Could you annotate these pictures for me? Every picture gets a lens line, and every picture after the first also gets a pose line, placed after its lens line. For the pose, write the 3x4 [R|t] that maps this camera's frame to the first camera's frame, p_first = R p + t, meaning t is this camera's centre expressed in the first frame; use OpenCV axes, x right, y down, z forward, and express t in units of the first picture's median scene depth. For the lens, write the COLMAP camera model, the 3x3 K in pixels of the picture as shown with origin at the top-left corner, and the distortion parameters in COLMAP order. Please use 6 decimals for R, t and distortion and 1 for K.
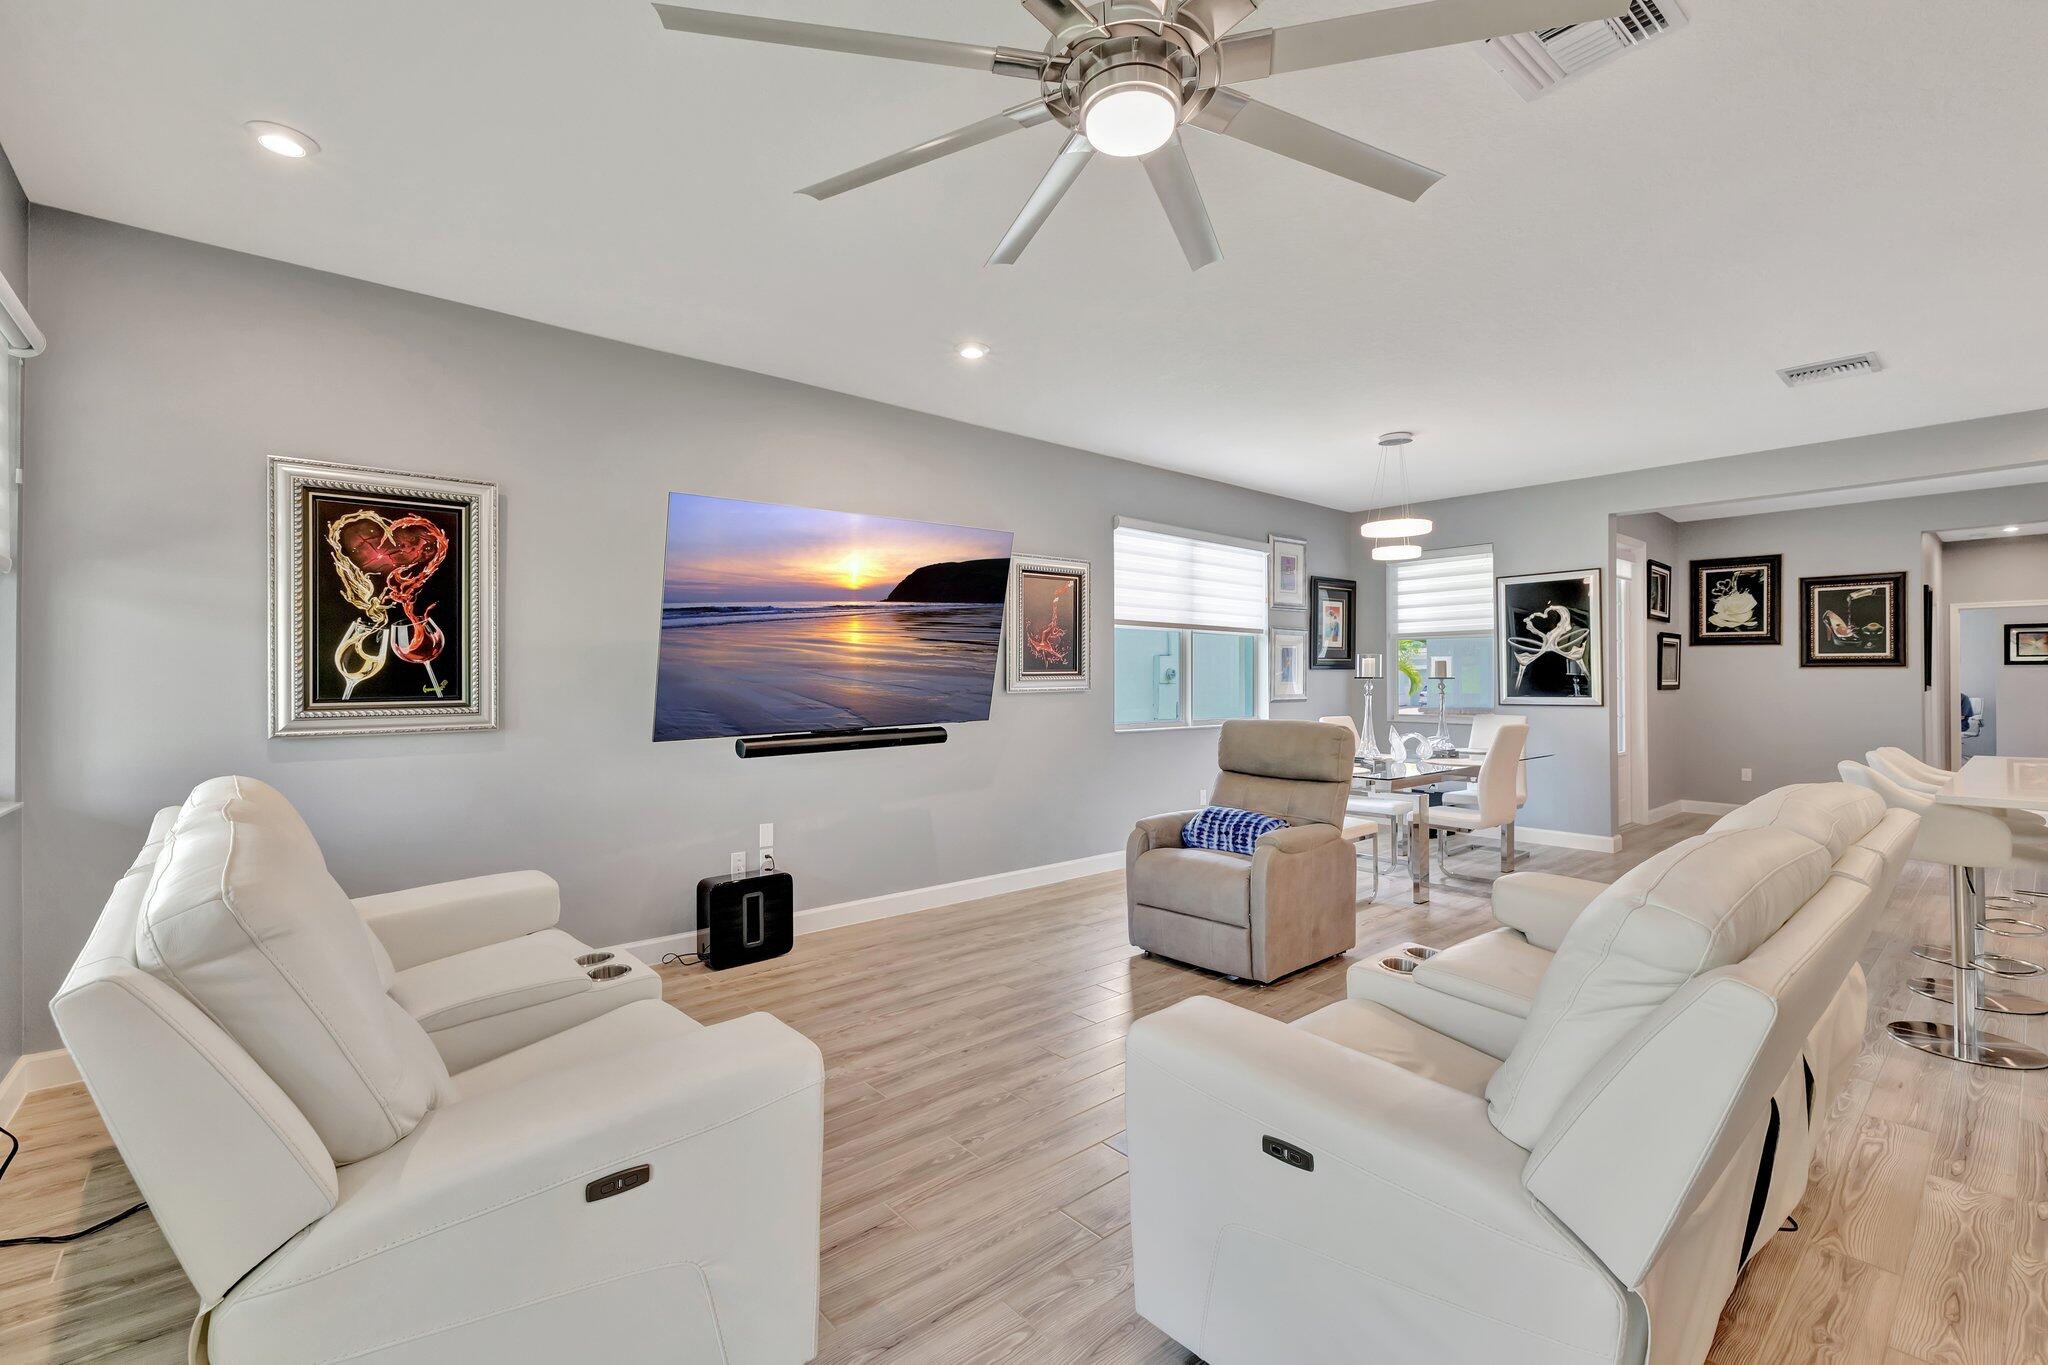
lens RADIAL K [[874.4, 0, 979.4], [0, 874.4, 682.9], [0, 0, 1]] dist [-0.002270, 0.000451]
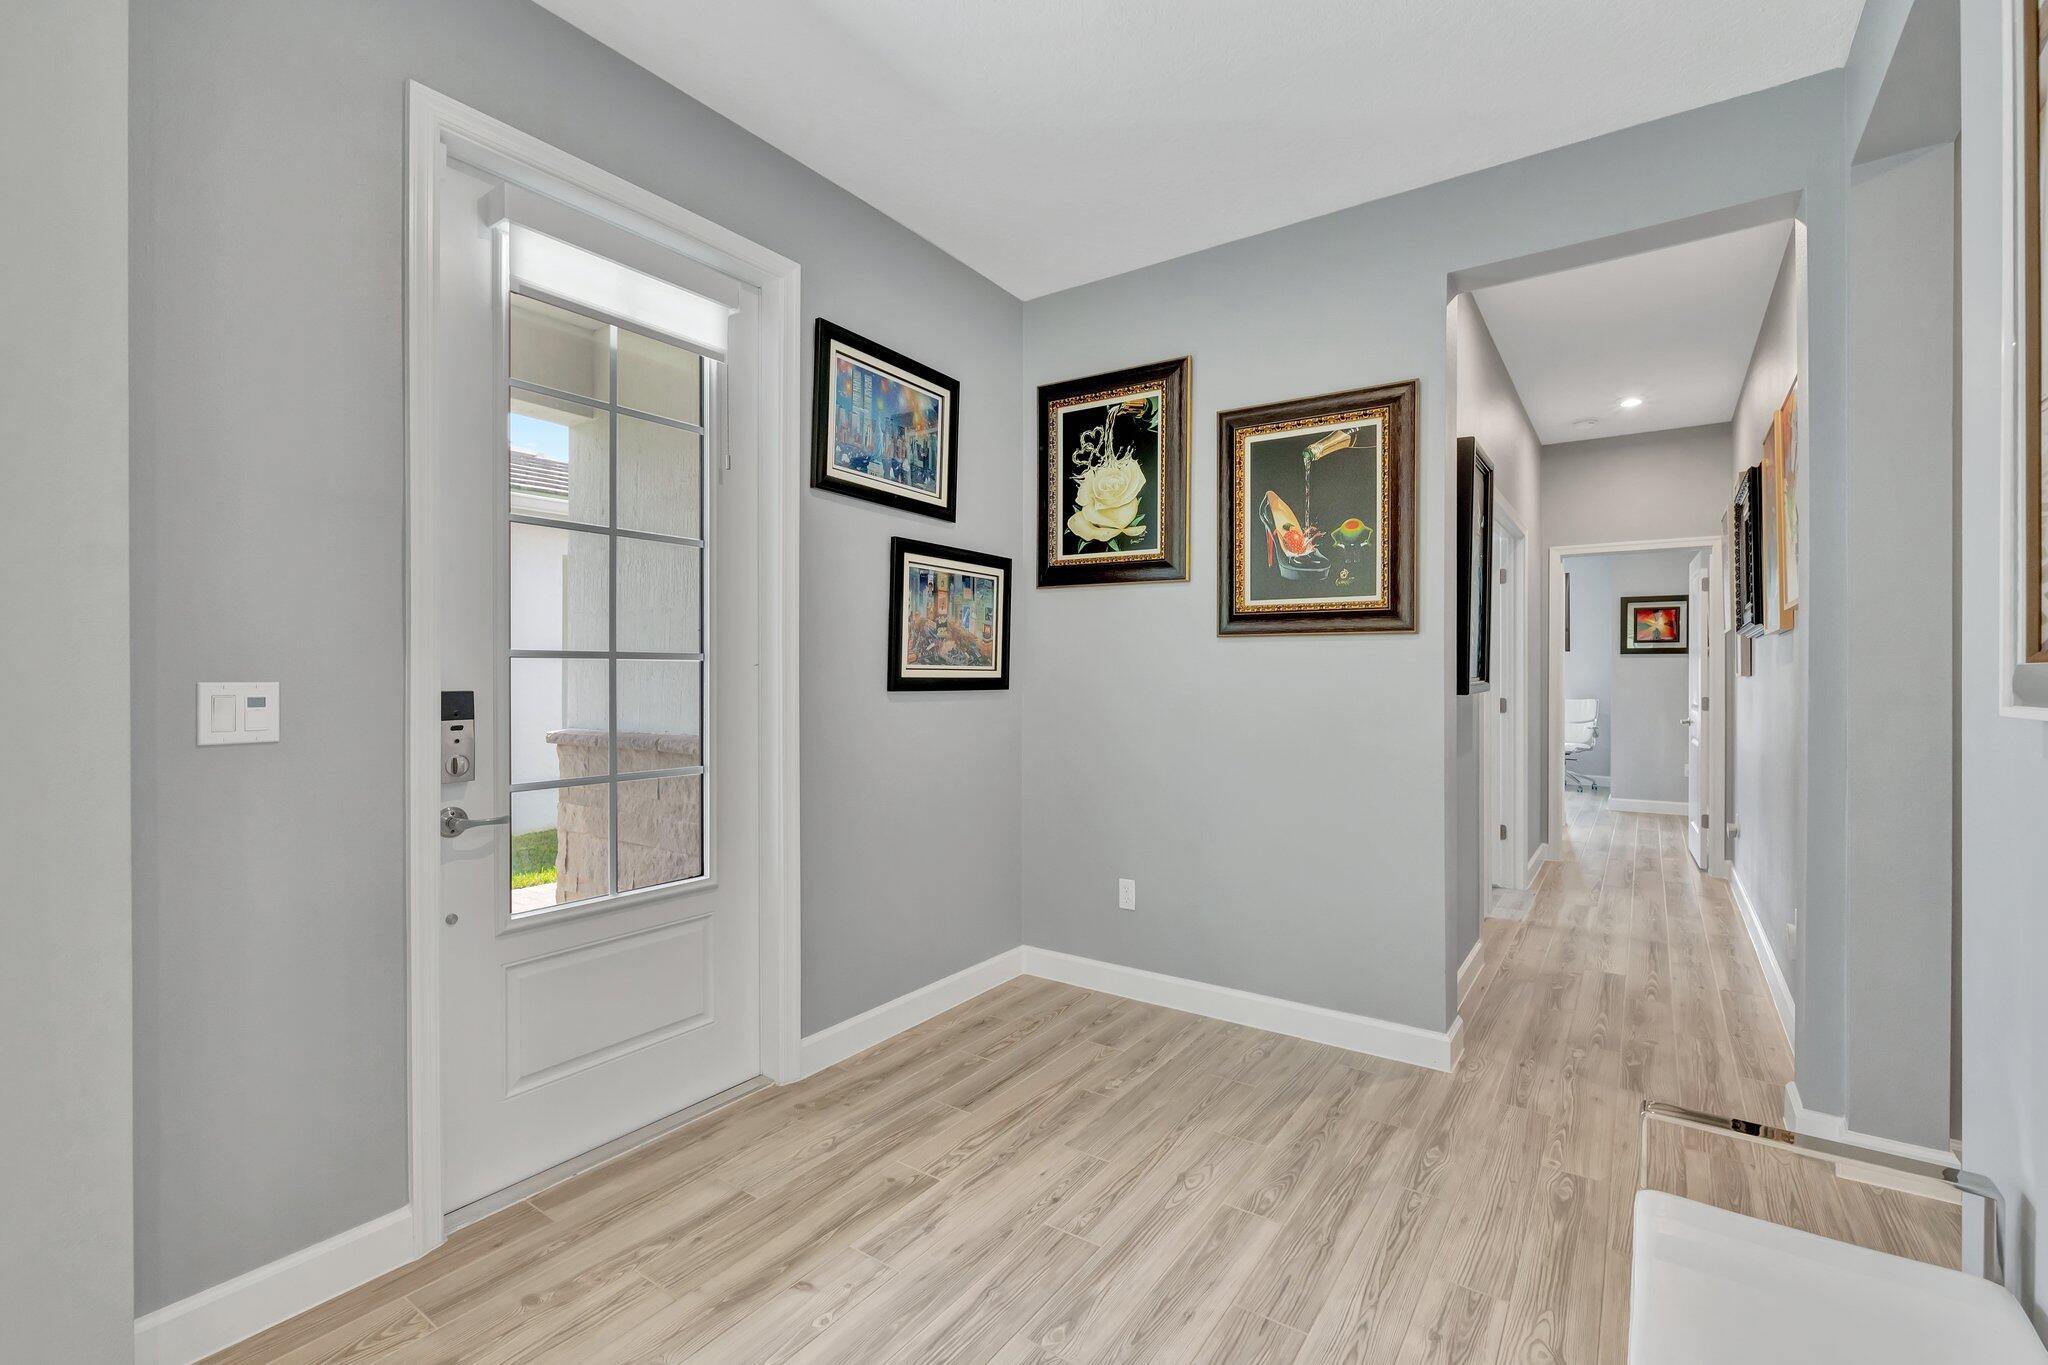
lens RADIAL K [[874.4, 0, 1021.0], [0, 874.4, 693.8], [0, 0, 1]] dist [-0.002270, 0.000451]
pose [[0.965752, -0.000933, 0.259466, 0.734788], [-0.002560, 0.999911, 0.013123, 0.004247], [-0.259455, -0.013337, 0.965663, 0.622345]]
